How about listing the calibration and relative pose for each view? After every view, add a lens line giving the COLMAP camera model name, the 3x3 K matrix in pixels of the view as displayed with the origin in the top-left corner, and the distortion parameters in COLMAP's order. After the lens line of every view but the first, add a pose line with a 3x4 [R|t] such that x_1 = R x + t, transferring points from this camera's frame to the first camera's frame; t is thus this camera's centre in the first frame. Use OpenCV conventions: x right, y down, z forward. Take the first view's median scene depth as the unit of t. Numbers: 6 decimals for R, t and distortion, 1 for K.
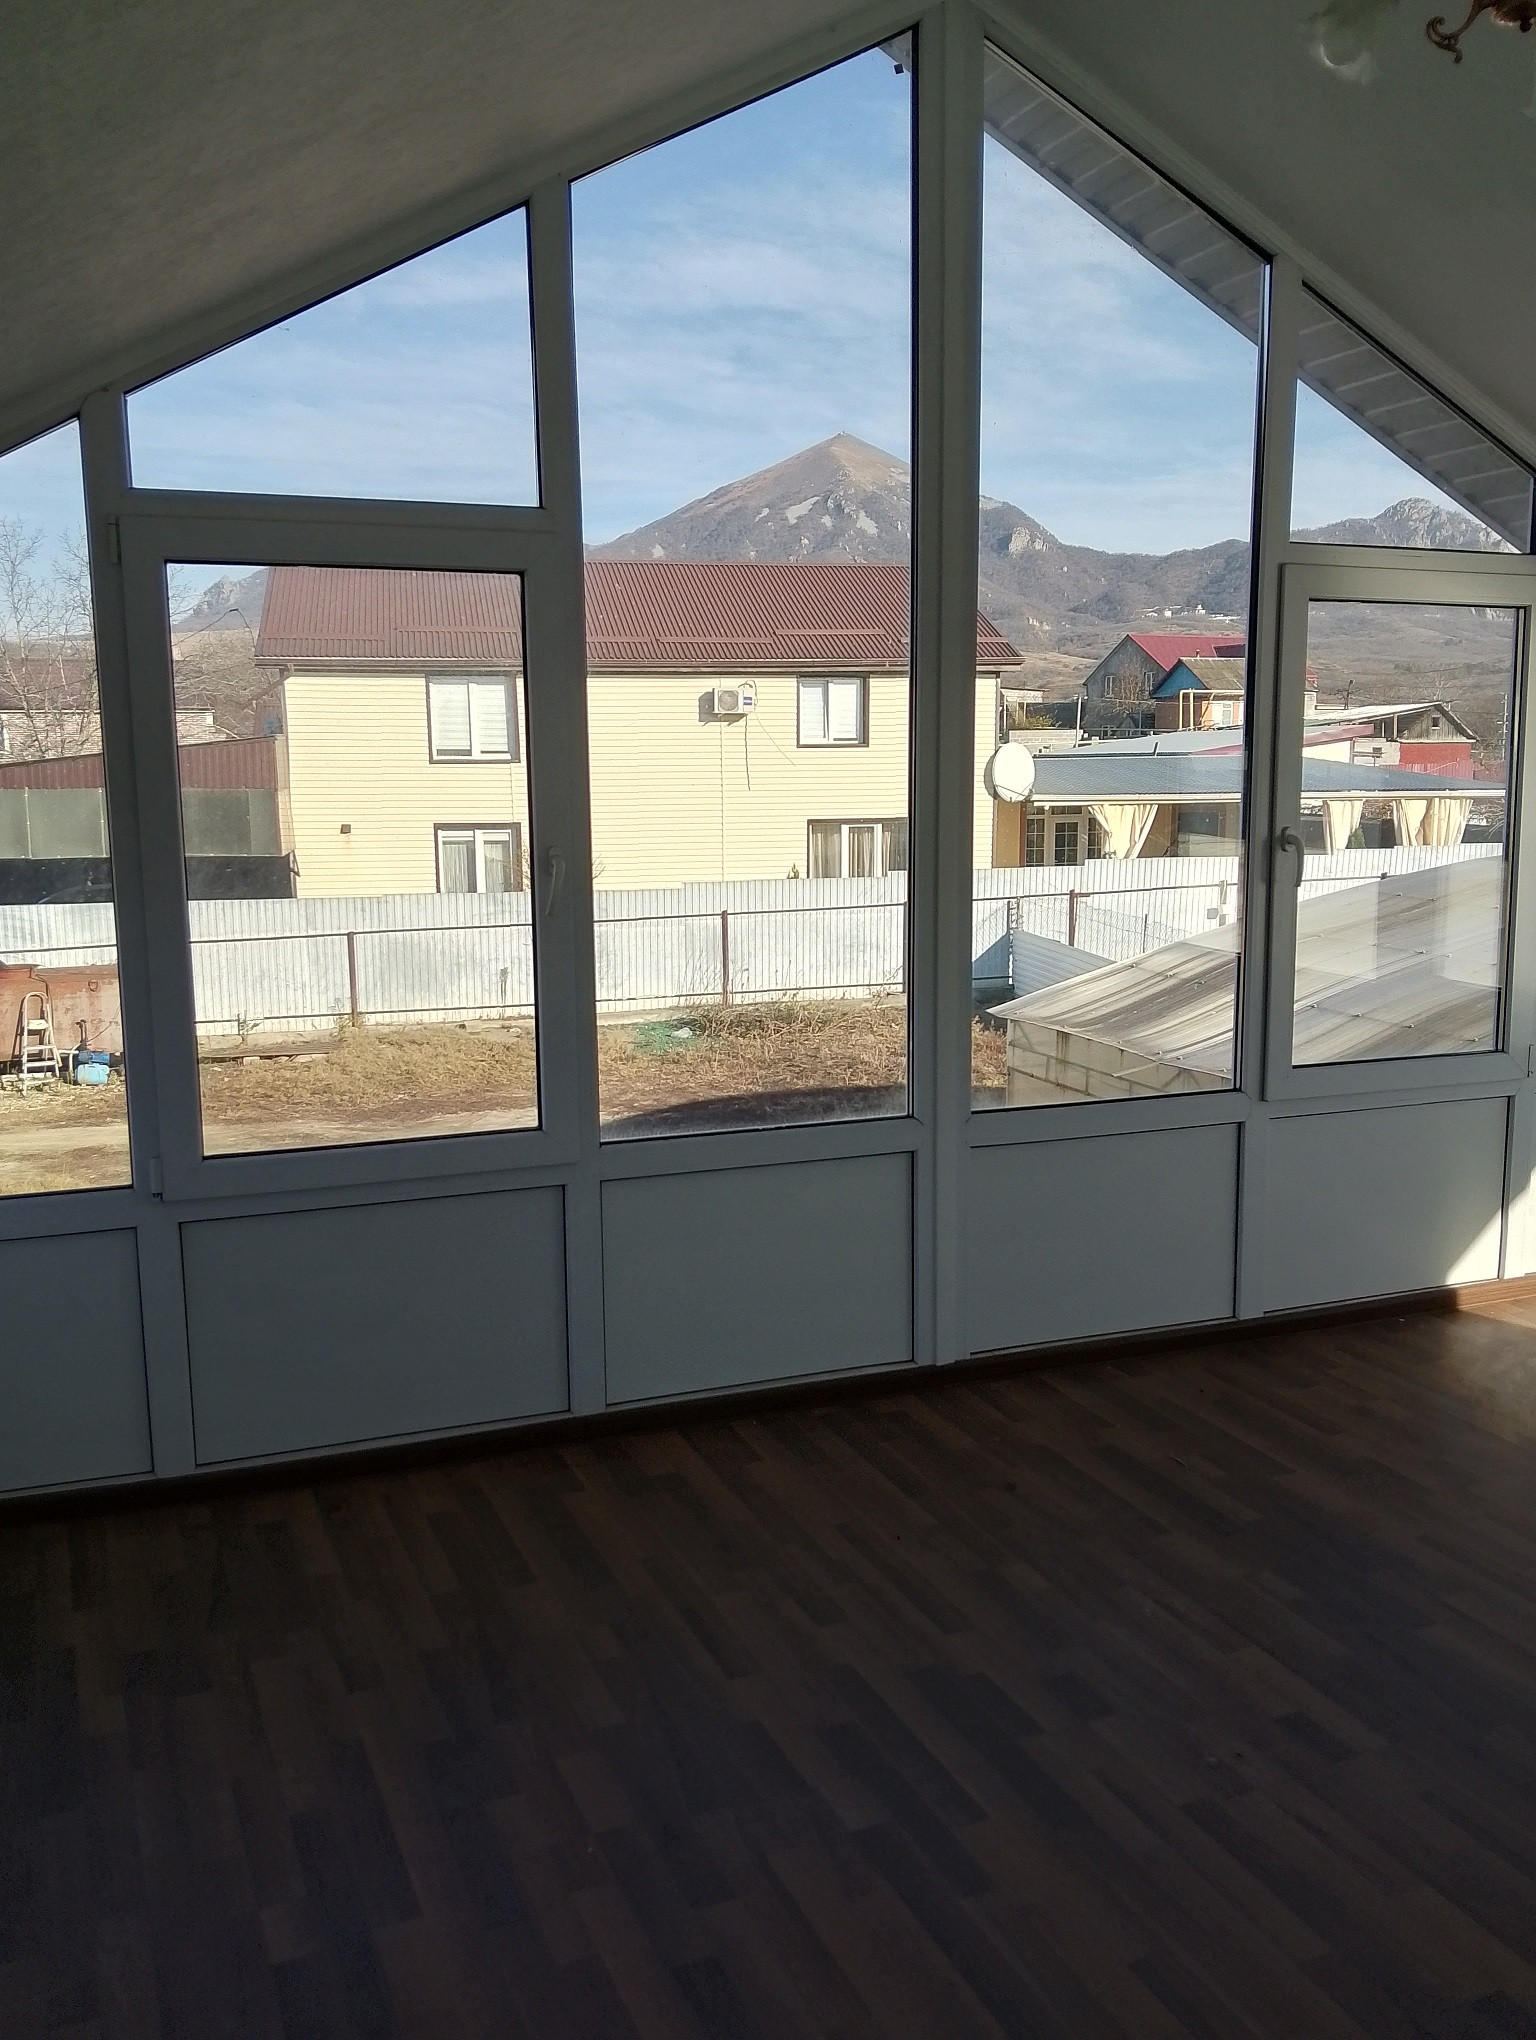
lens RADIAL K [[1695.7, 0, 784.1], [0, 1695.7, 1032.1], [0, 0, 1]] dist [0.086633, -0.164067]
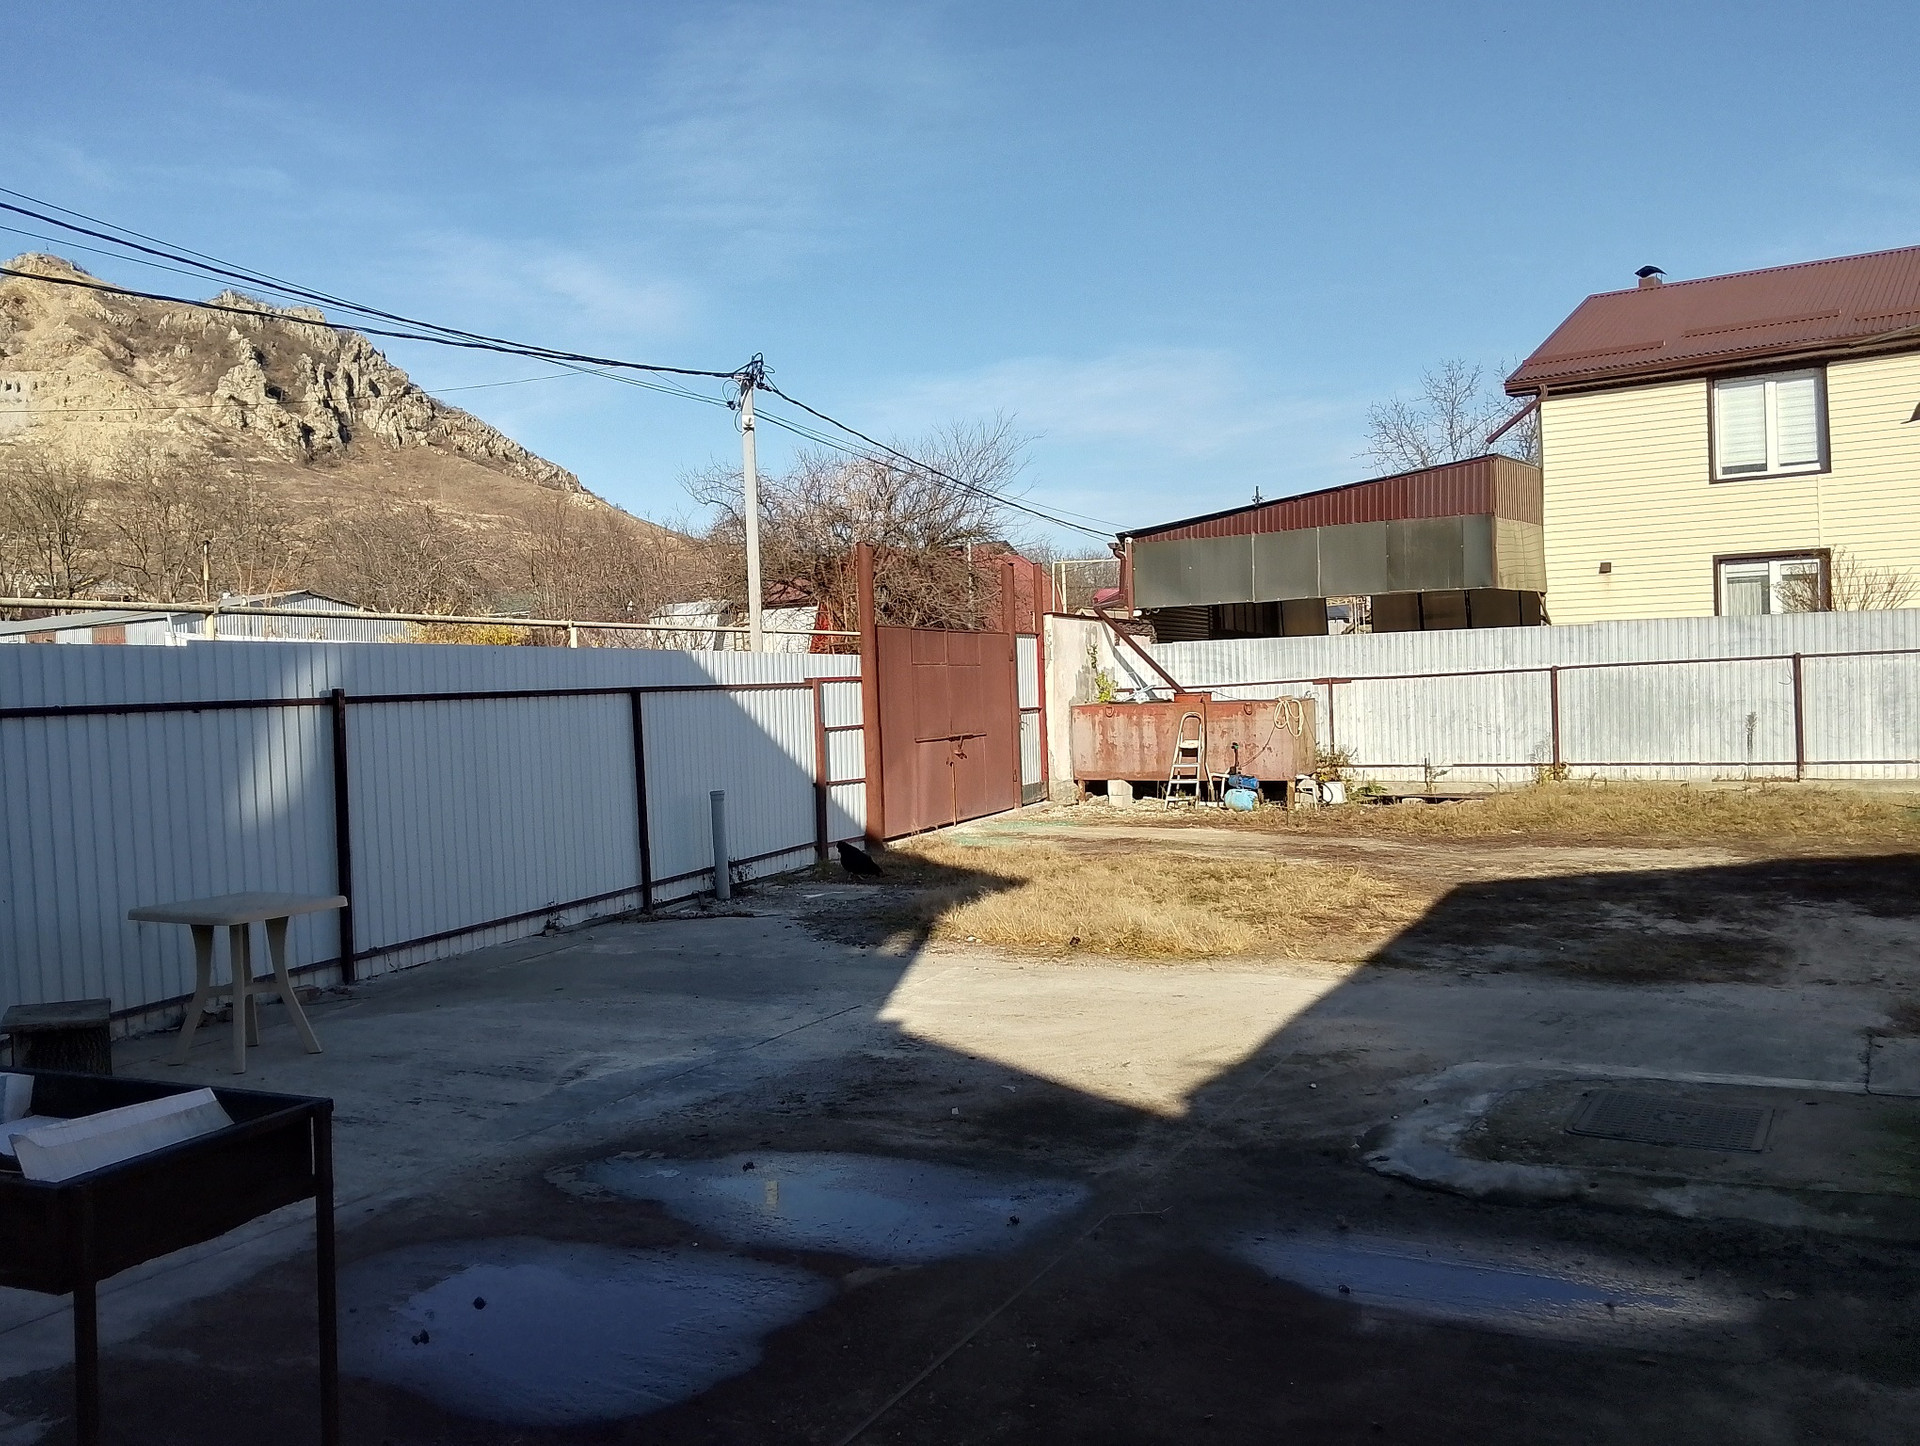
lens RADIAL K [[1595.9, 0, 950.1], [0, 1595.9, 707.9], [0, 0, 1]] dist [0.086633, -0.164067]
pose [[0.673717, -0.000223, -0.738990, 0.133023], [-0.099155, 0.990930, -0.090696, 0.062922], [0.732307, 0.134378, 0.667584, 0.243823]]
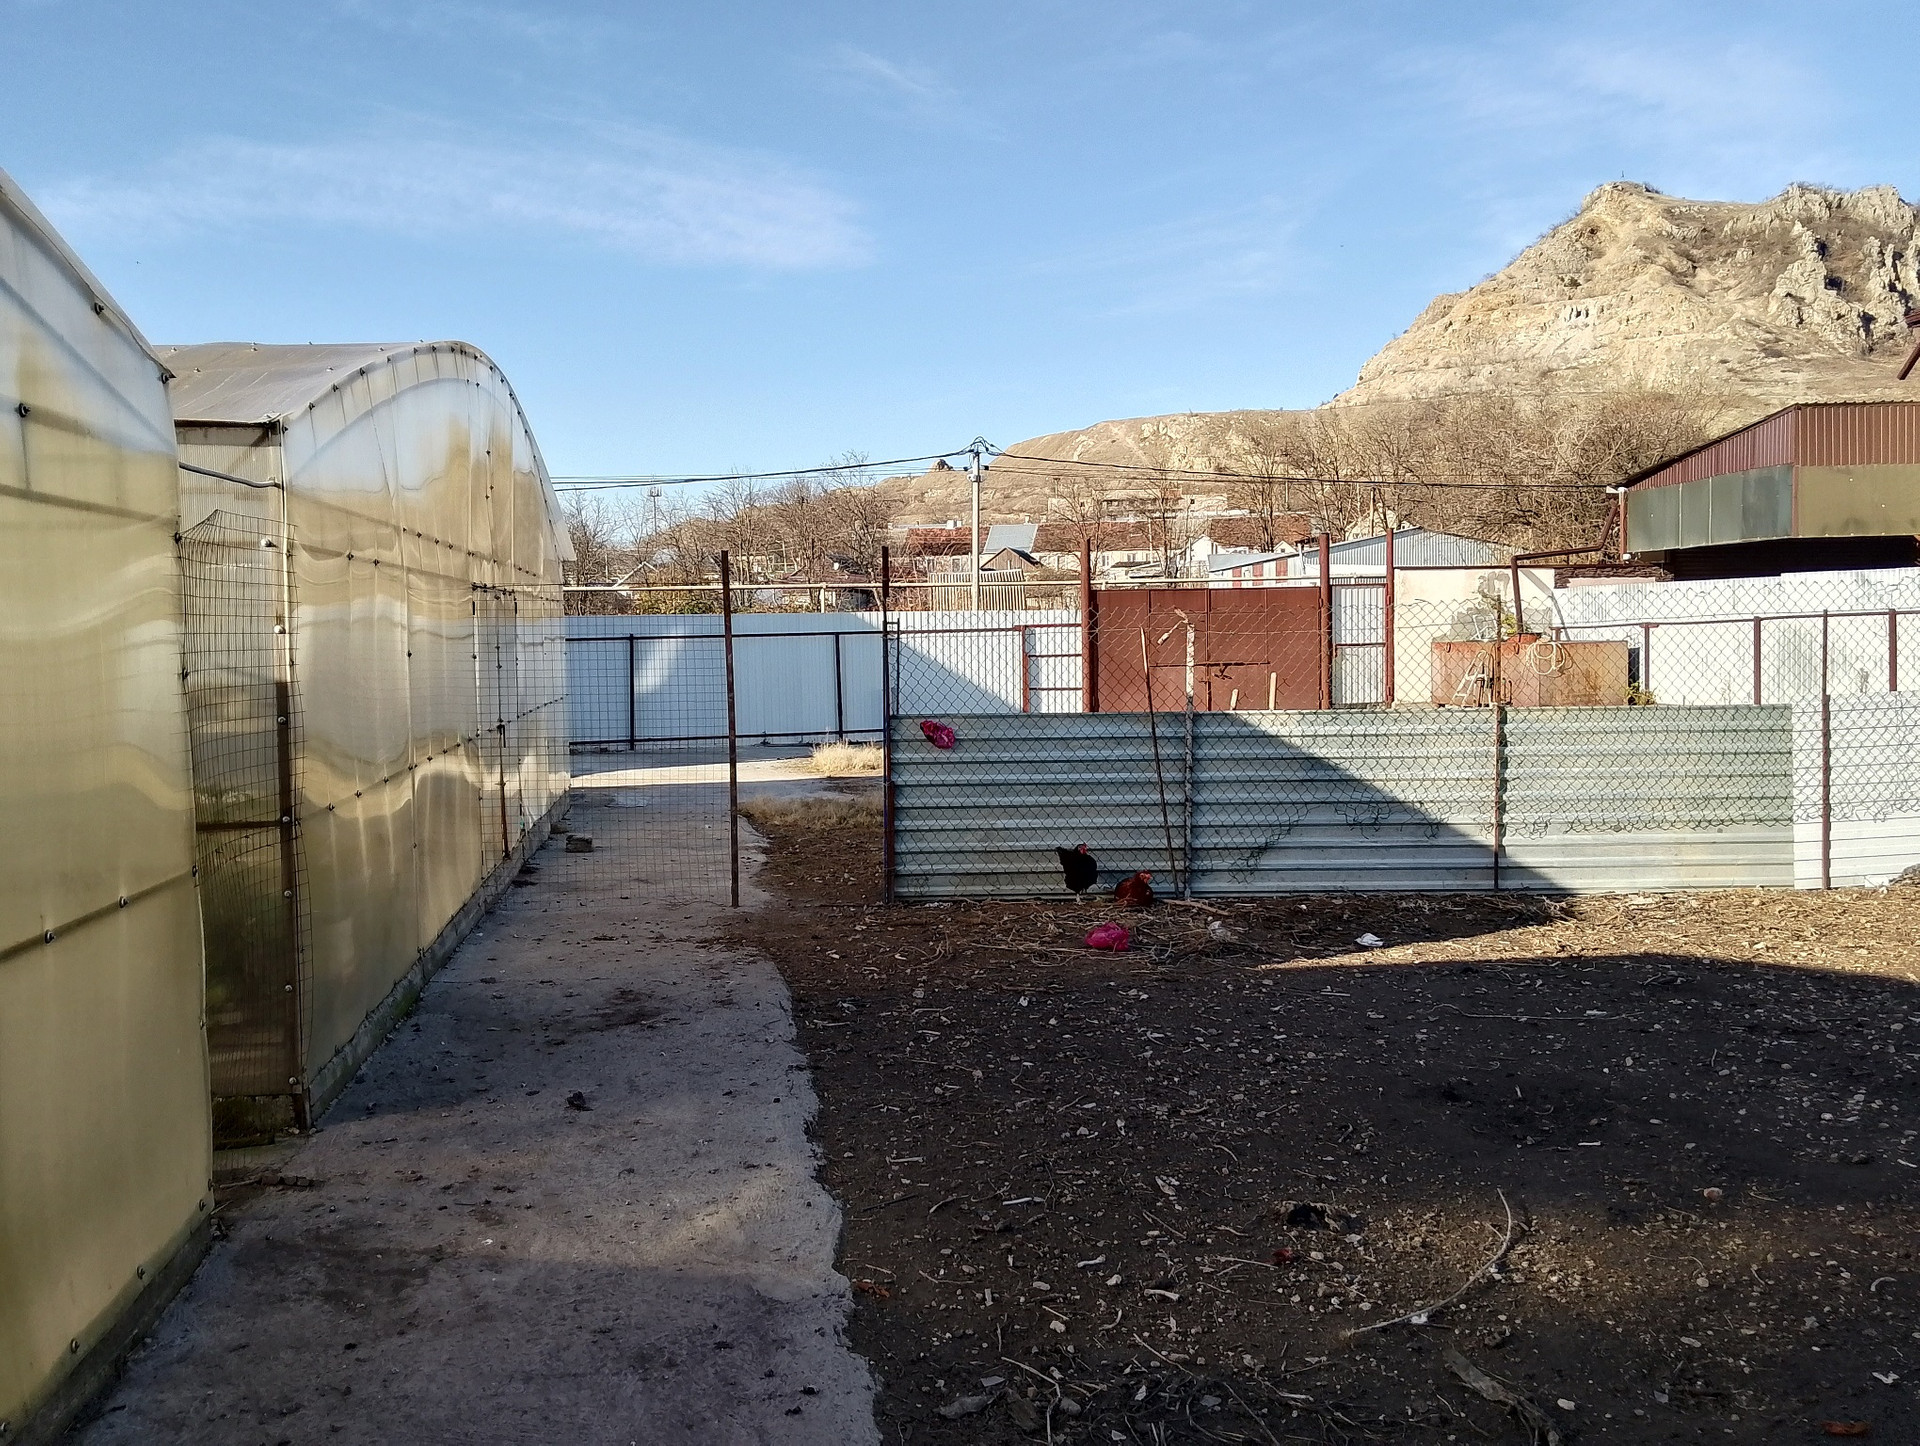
lens RADIAL K [[1595.9, 0, 961.4], [0, 1595.9, 721.4], [0, 0, 1]] dist [0.086633, -0.164067]
pose [[-0.187396, 0.072742, -0.979587, 2.355034], [-0.144432, 0.984375, 0.100727, -0.353246], [0.971608, 0.160359, -0.173962, 2.443054]]
